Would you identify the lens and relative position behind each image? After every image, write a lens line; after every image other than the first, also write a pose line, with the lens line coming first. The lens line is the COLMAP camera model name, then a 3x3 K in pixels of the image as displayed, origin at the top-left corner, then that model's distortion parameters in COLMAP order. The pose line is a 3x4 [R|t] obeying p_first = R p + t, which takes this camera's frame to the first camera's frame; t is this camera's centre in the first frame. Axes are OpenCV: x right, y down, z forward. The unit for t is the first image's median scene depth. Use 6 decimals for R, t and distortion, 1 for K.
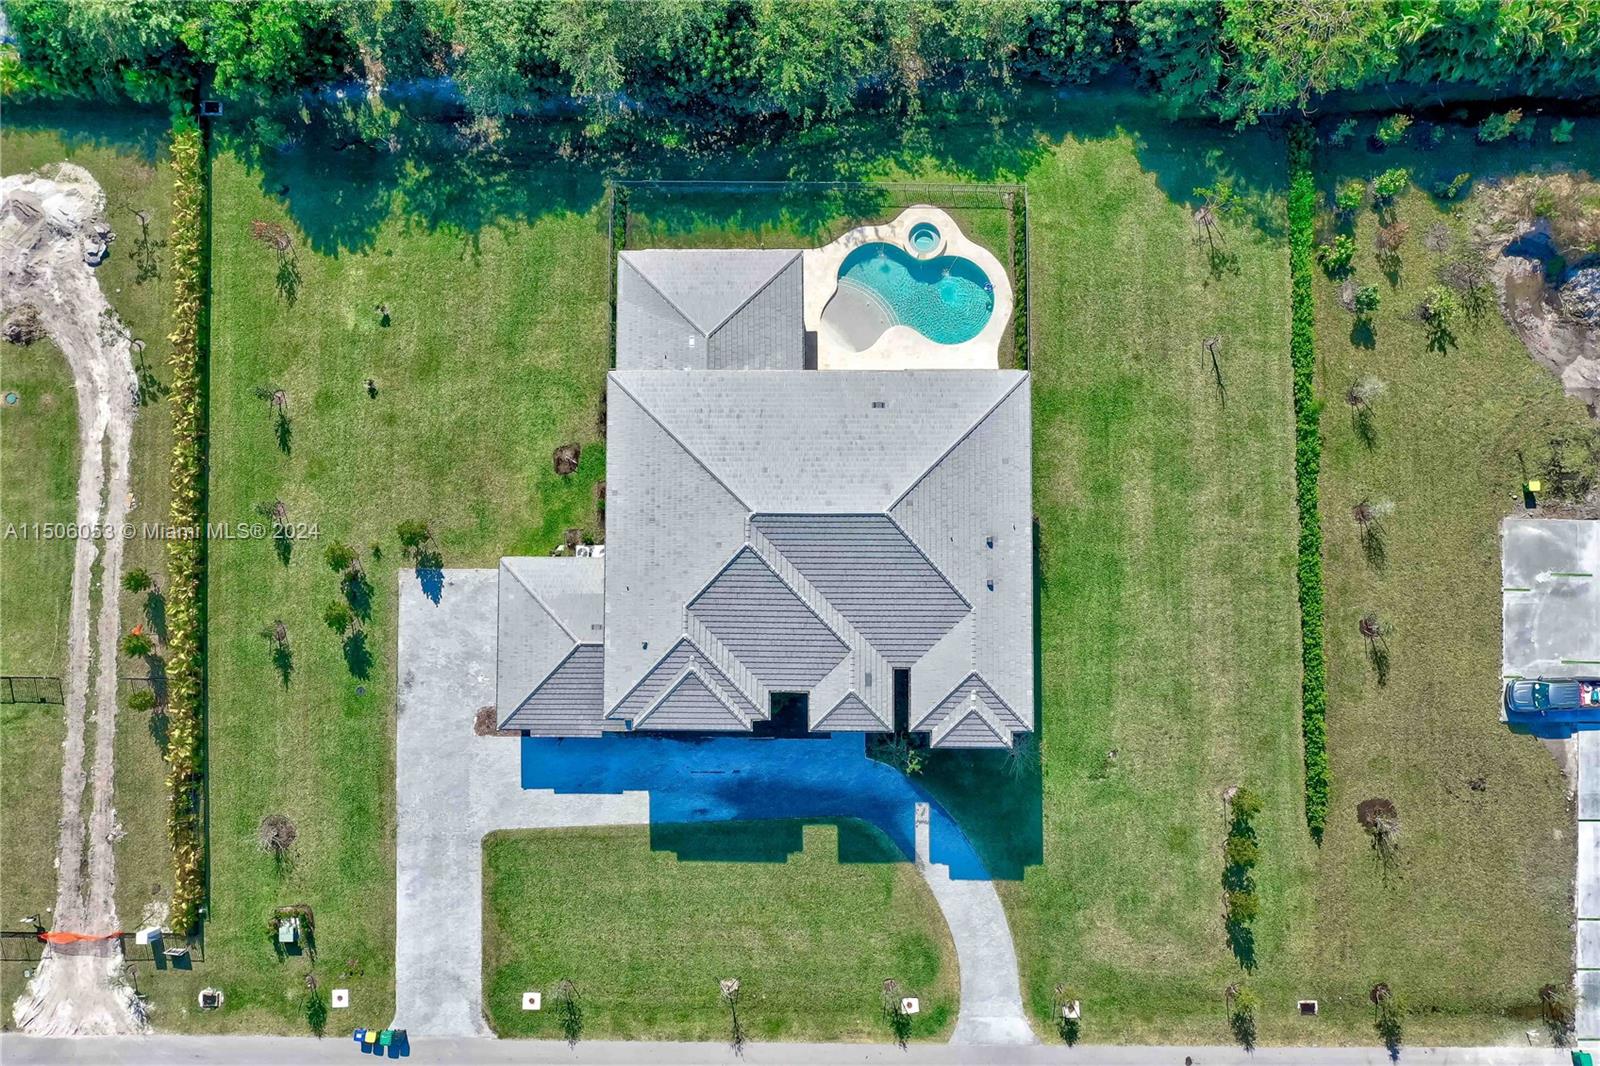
lens RADIAL K [[1260.9, 0, 799.2], [0, 1260.9, 543.0], [0, 0, 1]] dist [0.013311, -0.005018]
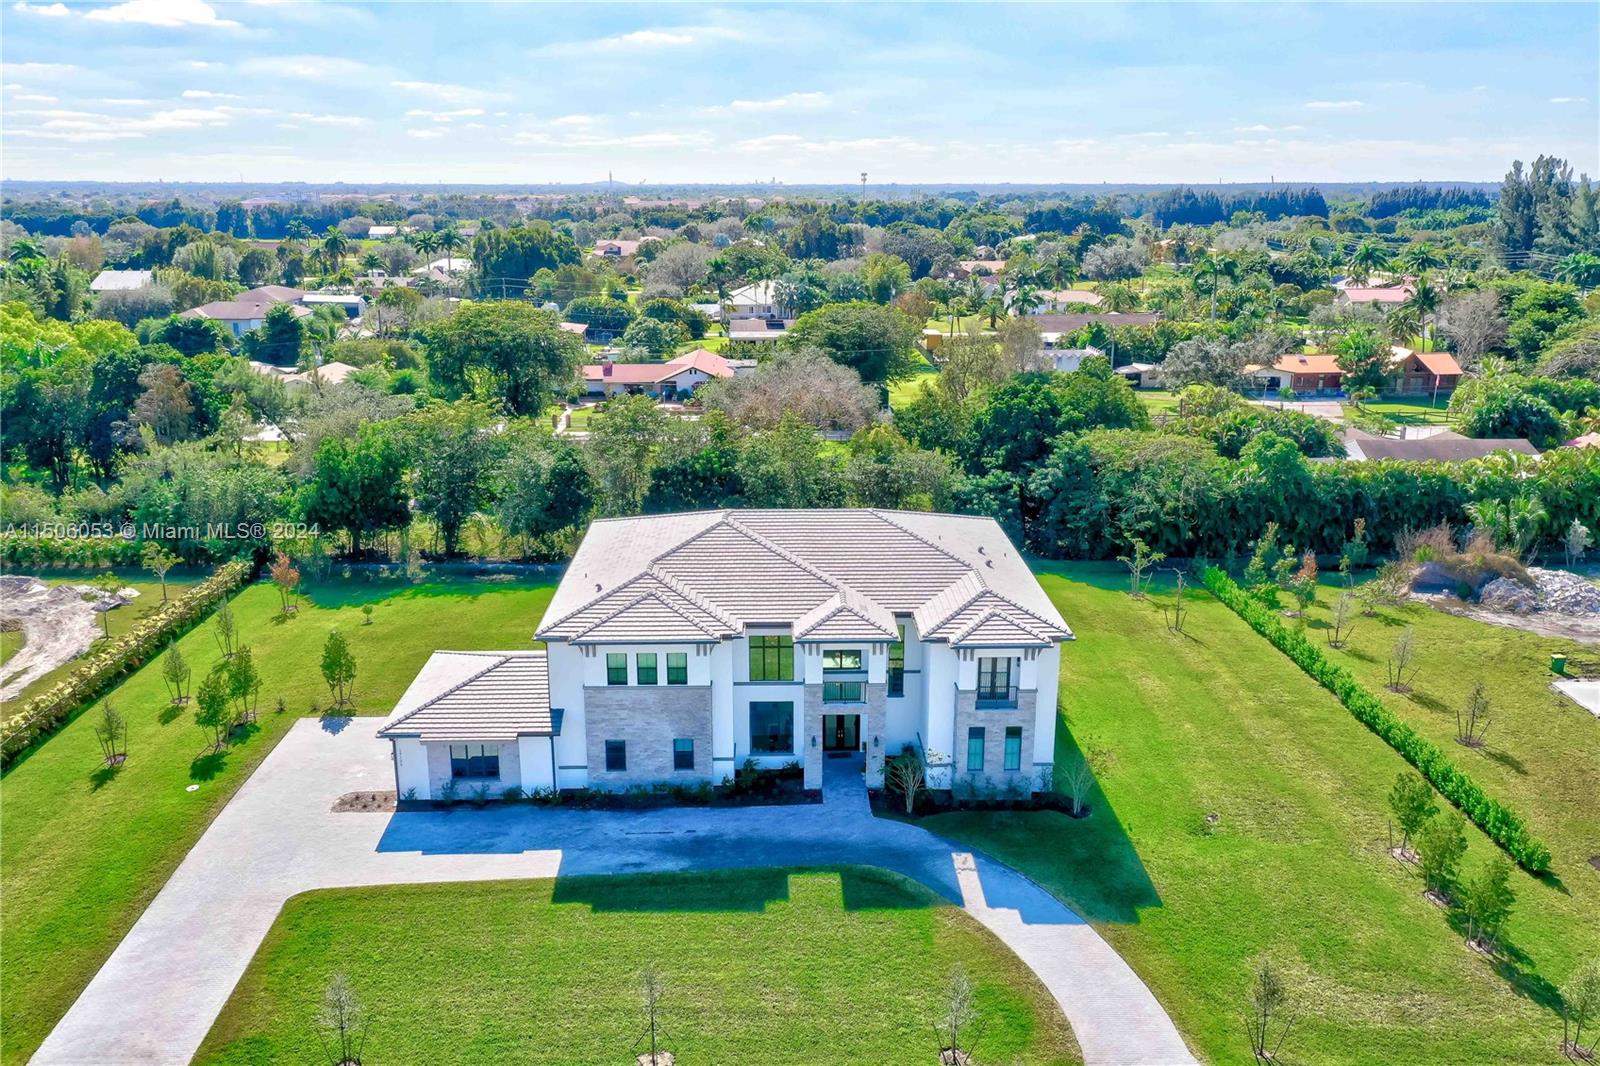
lens RADIAL K [[1260.9, 0, 799.0], [0, 1260.9, 522.1], [0, 0, 1]] dist [0.013311, -0.005018]
pose [[0.999489, 0.008274, 0.030886, -0.013036], [0.026708, 0.315024, -0.948708, 0.790675], [-0.017580, 0.949047, 0.314642, 0.610645]]
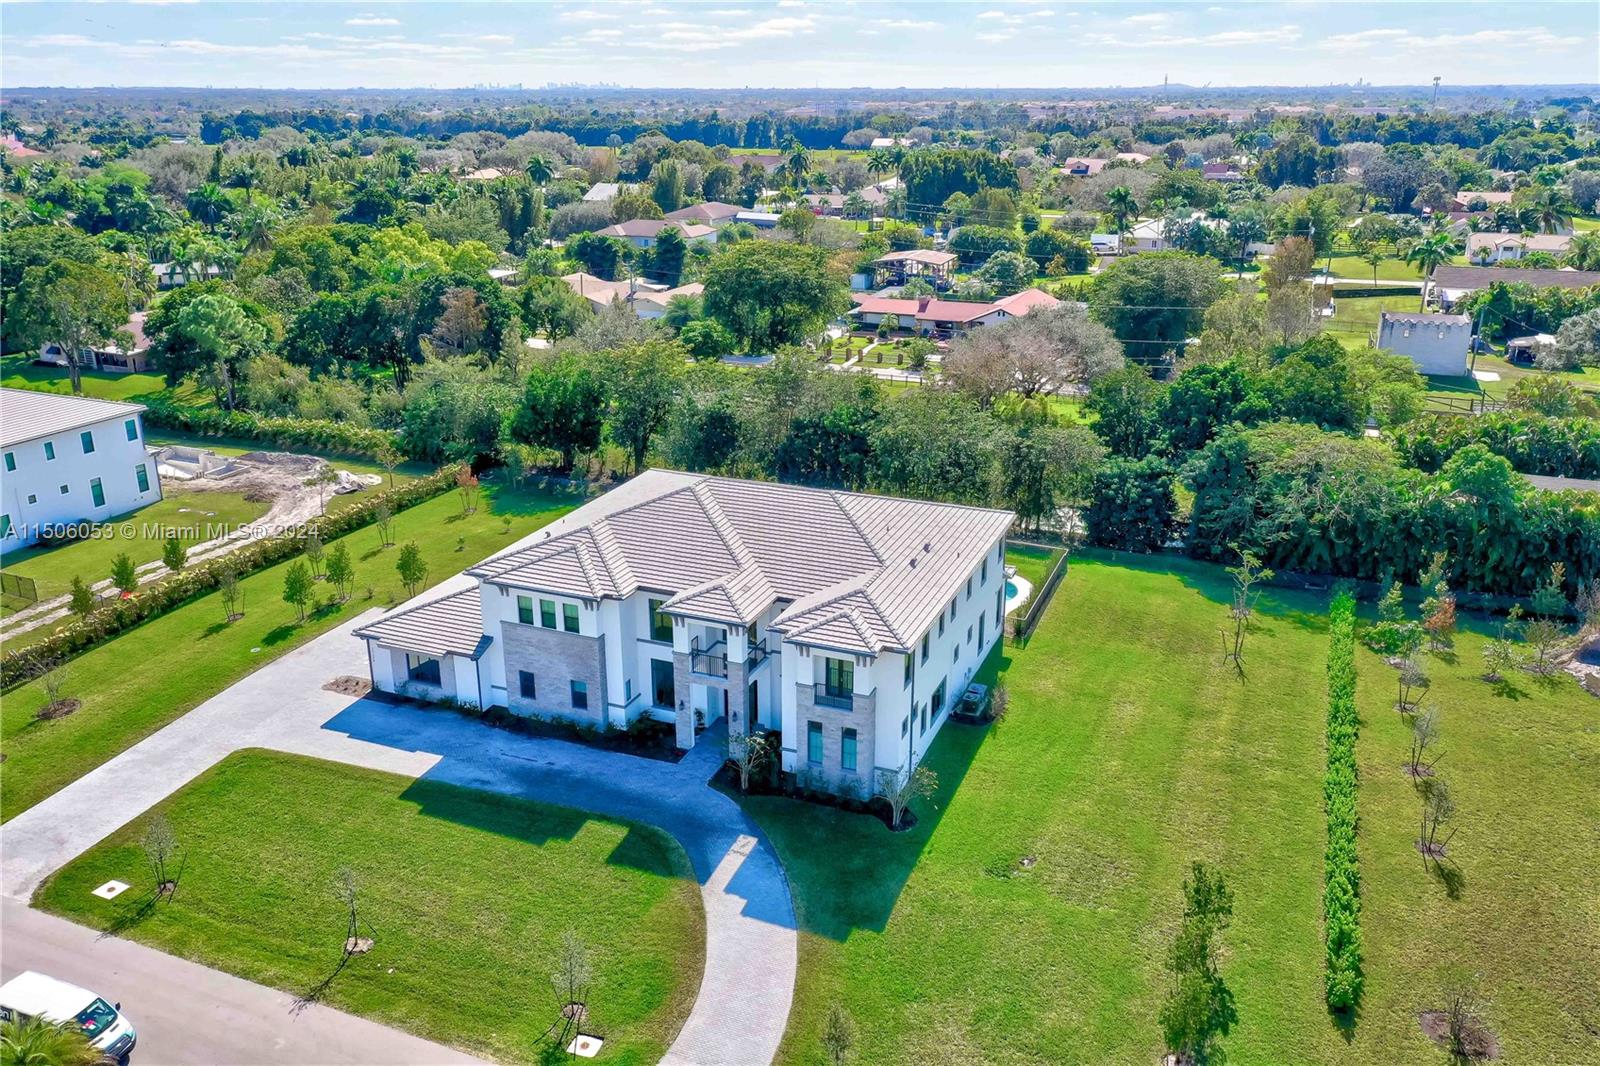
lens RADIAL K [[1260.9, 0, 793.7], [0, 1260.9, 510.5], [0, 0, 1]] dist [0.013311, -0.005018]
pose [[0.923770, 0.133194, -0.359037, 0.350565], [-0.382777, 0.349129, -0.855331, 0.738258], [0.011425, 0.927560, 0.373499, 0.556955]]
